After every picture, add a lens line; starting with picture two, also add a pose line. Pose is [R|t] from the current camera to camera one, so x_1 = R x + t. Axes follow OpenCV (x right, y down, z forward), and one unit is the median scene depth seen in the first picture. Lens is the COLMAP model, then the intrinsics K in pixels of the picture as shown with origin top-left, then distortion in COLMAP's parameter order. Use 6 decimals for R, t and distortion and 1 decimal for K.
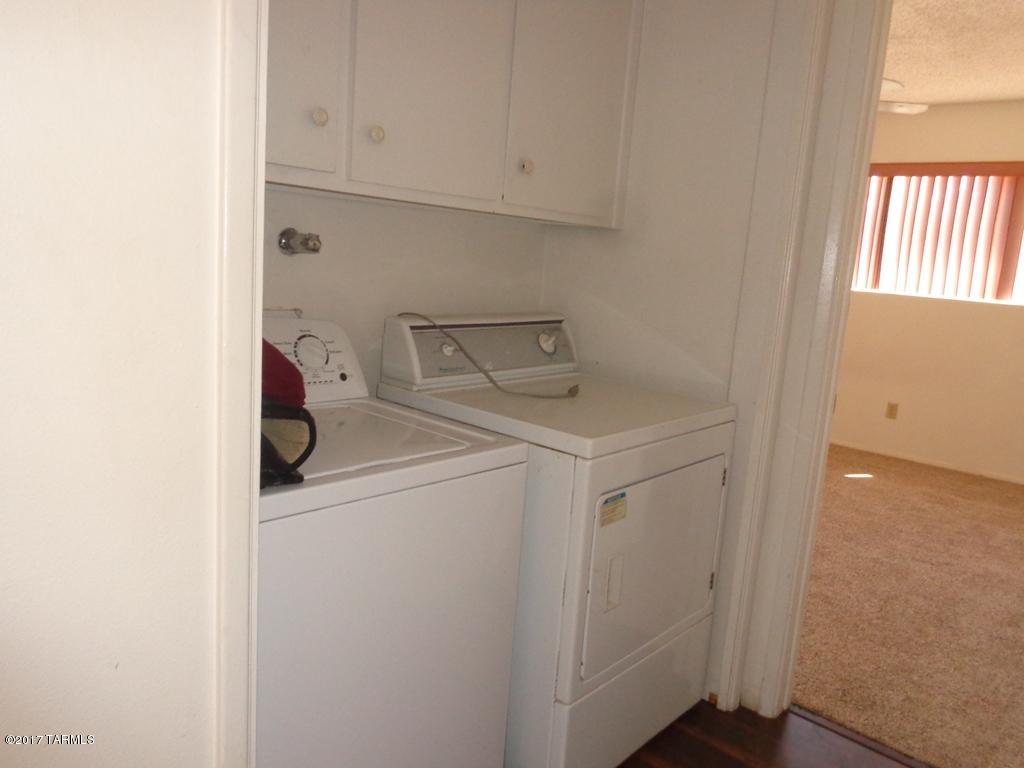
lens RADIAL K [[760.0, 0, 513.2], [0, 760.0, 383.9], [0, 0, 1]] dist [-0.008217, -0.002388]
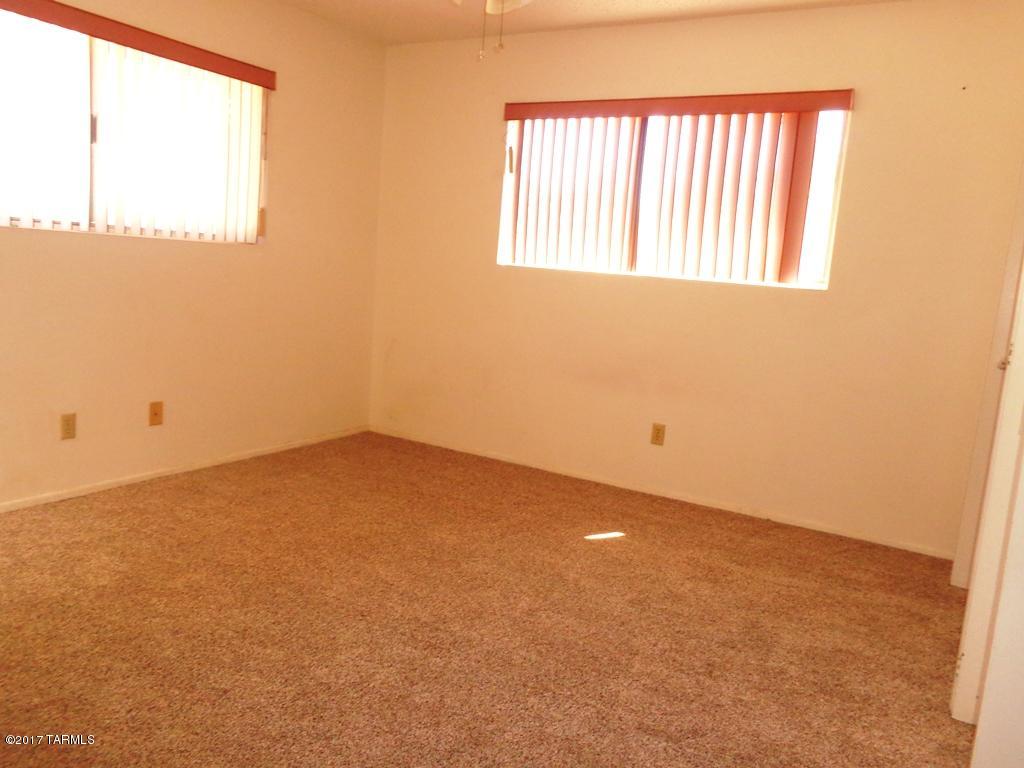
lens RADIAL K [[760.0, 0, 511.4], [0, 760.0, 381.5], [0, 0, 1]] dist [-0.008217, -0.002388]
pose [[0.979884, -0.027682, 0.197639, 0.256732], [0.028300, 0.999599, -0.000305, -0.024403], [-0.197551, 0.005892, 0.980275, 0.359569]]
